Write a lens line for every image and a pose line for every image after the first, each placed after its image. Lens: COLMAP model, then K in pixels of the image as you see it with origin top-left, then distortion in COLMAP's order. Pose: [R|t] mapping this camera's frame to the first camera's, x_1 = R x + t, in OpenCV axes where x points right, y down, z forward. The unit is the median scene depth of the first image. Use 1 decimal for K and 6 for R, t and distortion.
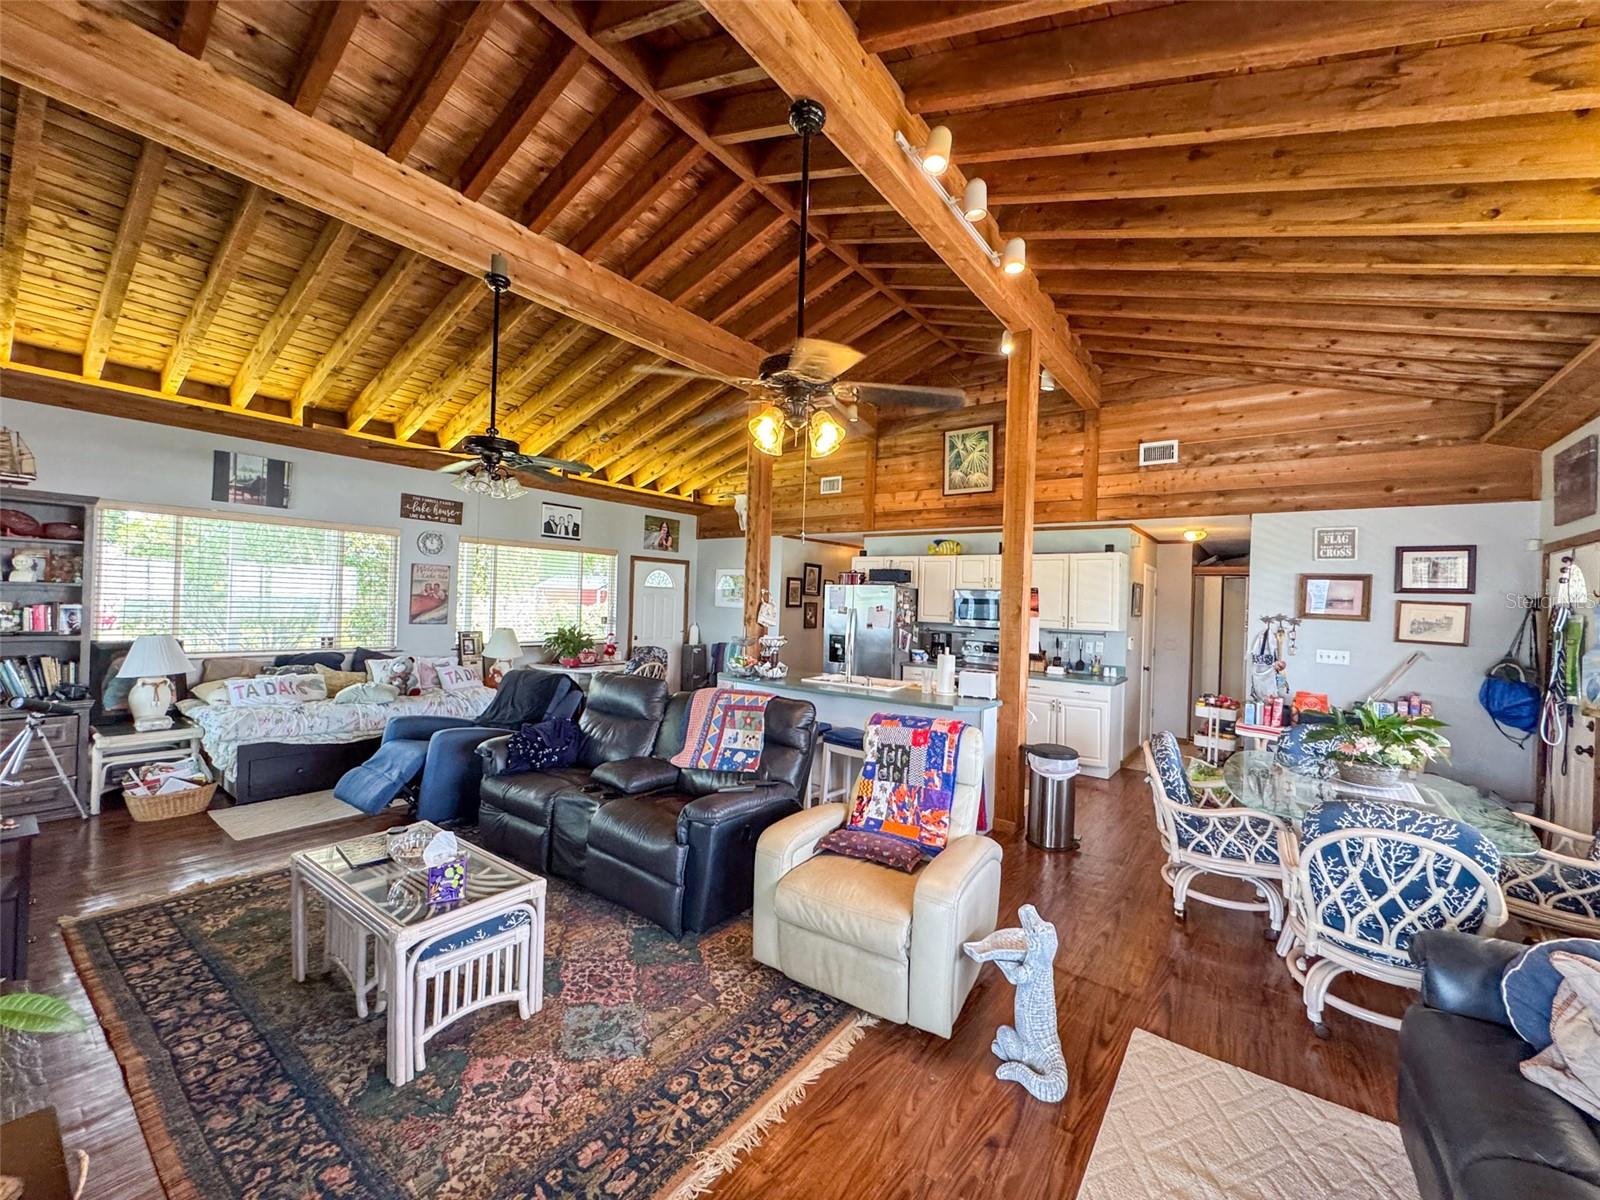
lens RADIAL K [[639.1, 0, 796.7], [0, 639.1, 596.8], [0, 0, 1]] dist [-0.002999, 0.000503]
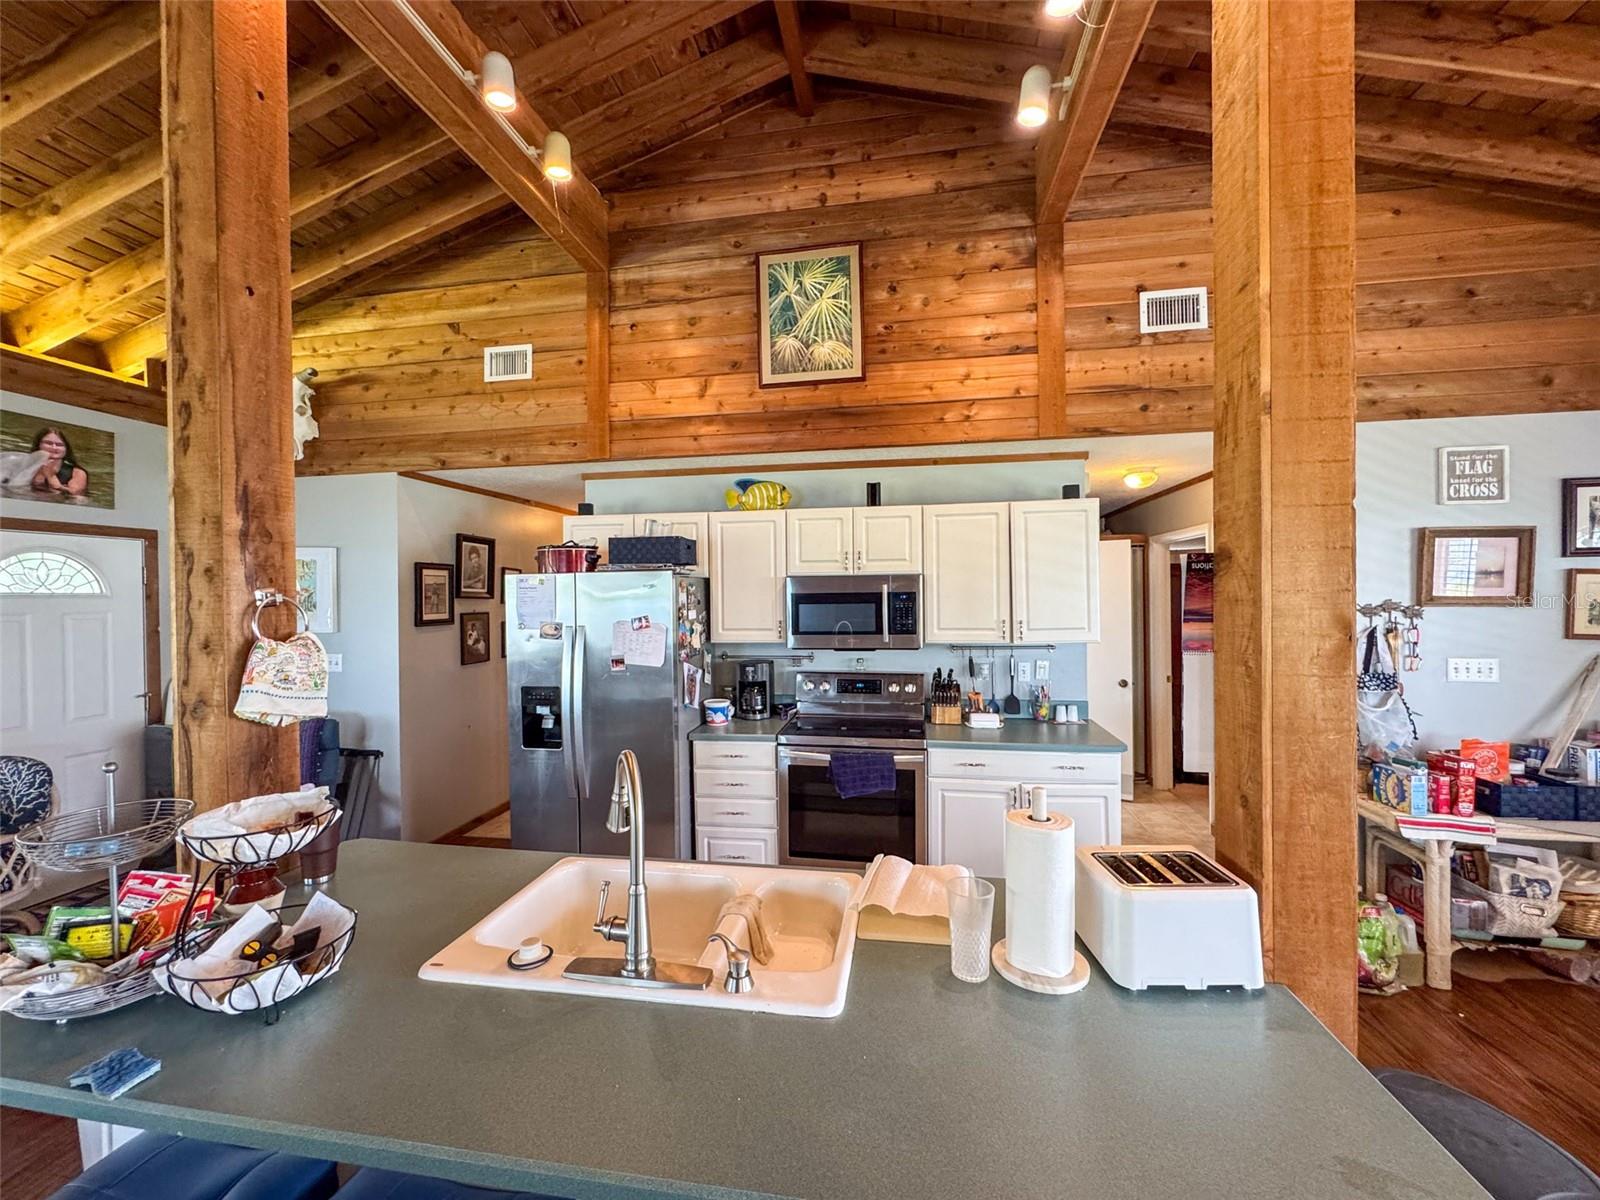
lens RADIAL K [[639.1, 0, 796.7], [0, 639.1, 596.8], [0, 0, 1]] dist [-0.002999, 0.000503]
pose [[0.887431, -0.043136, 0.458918, 0.021221], [0.037744, 0.999068, 0.020919, -0.005394], [-0.459393, -0.001242, 0.888232, 0.539062]]
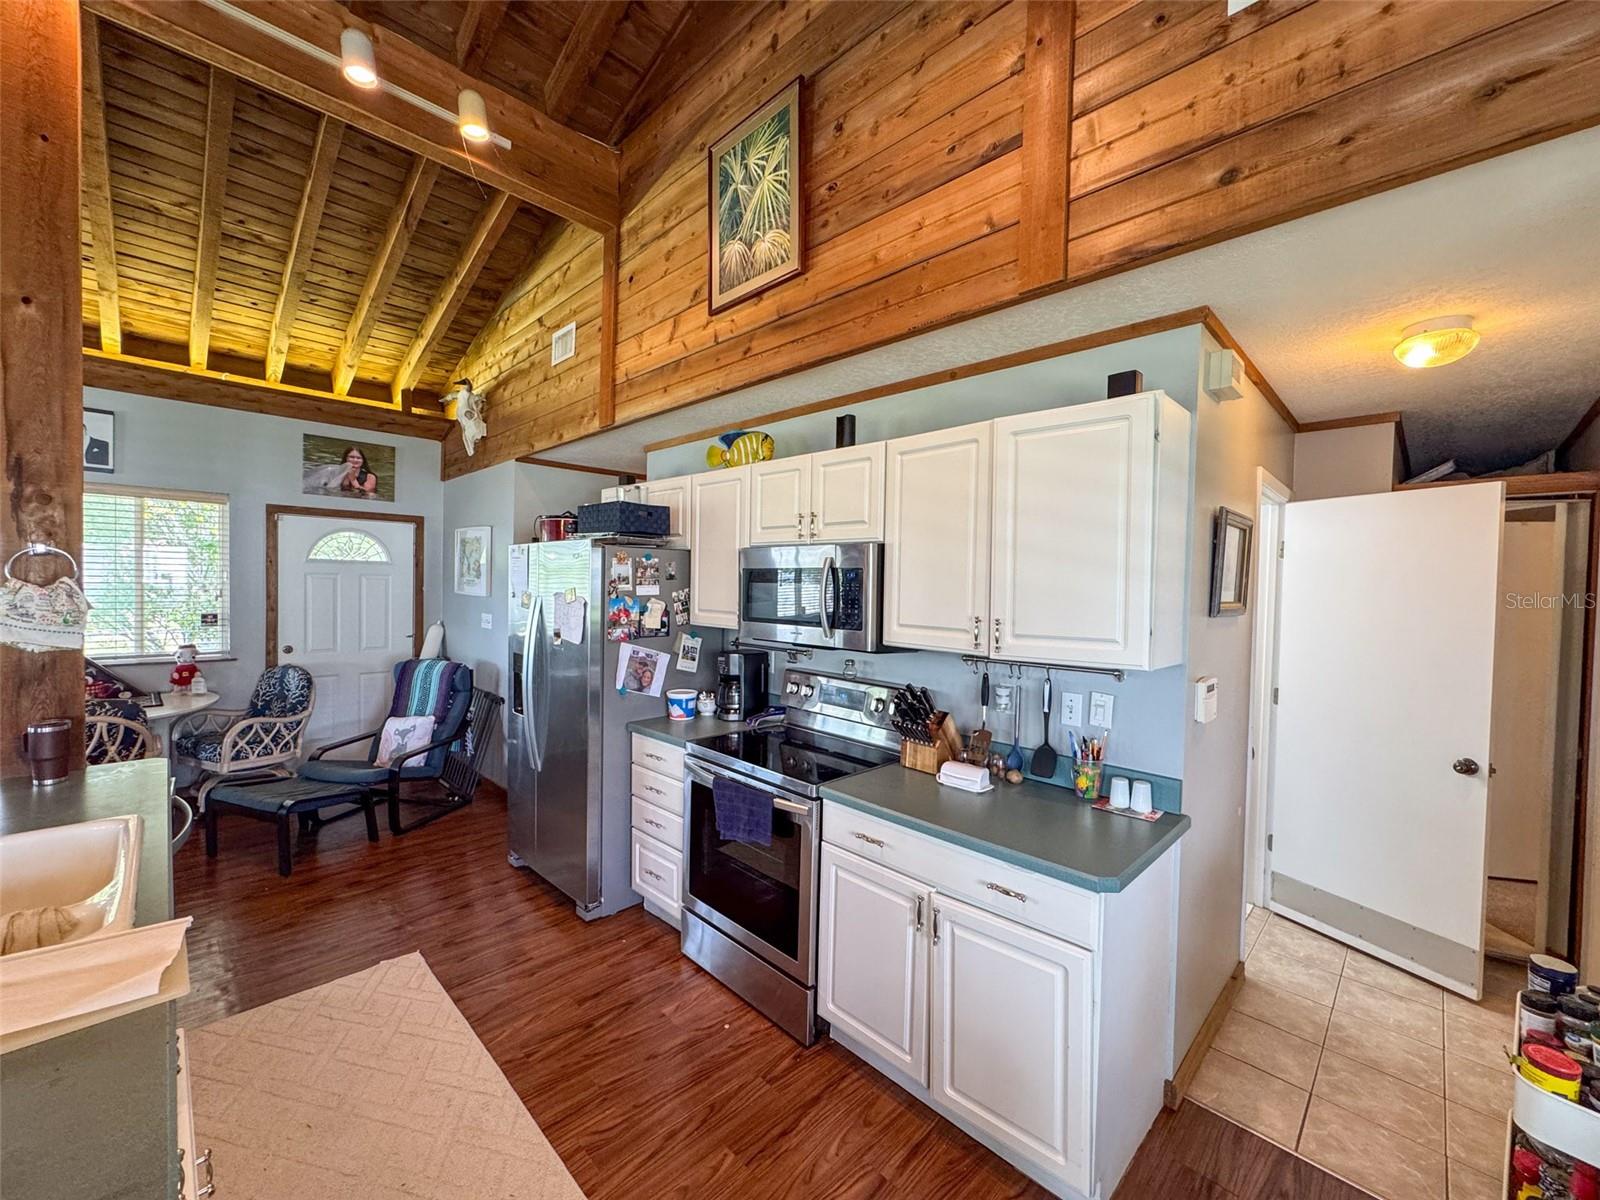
lens RADIAL K [[639.1, 0, 796.7], [0, 639.1, 596.8], [0, 0, 1]] dist [-0.002999, 0.000503]
pose [[0.990258, -0.007001, -0.139069, 0.330916], [0.009935, 0.999742, 0.020411, 0.011888], [0.138890, -0.021594, 0.990072, 0.595201]]
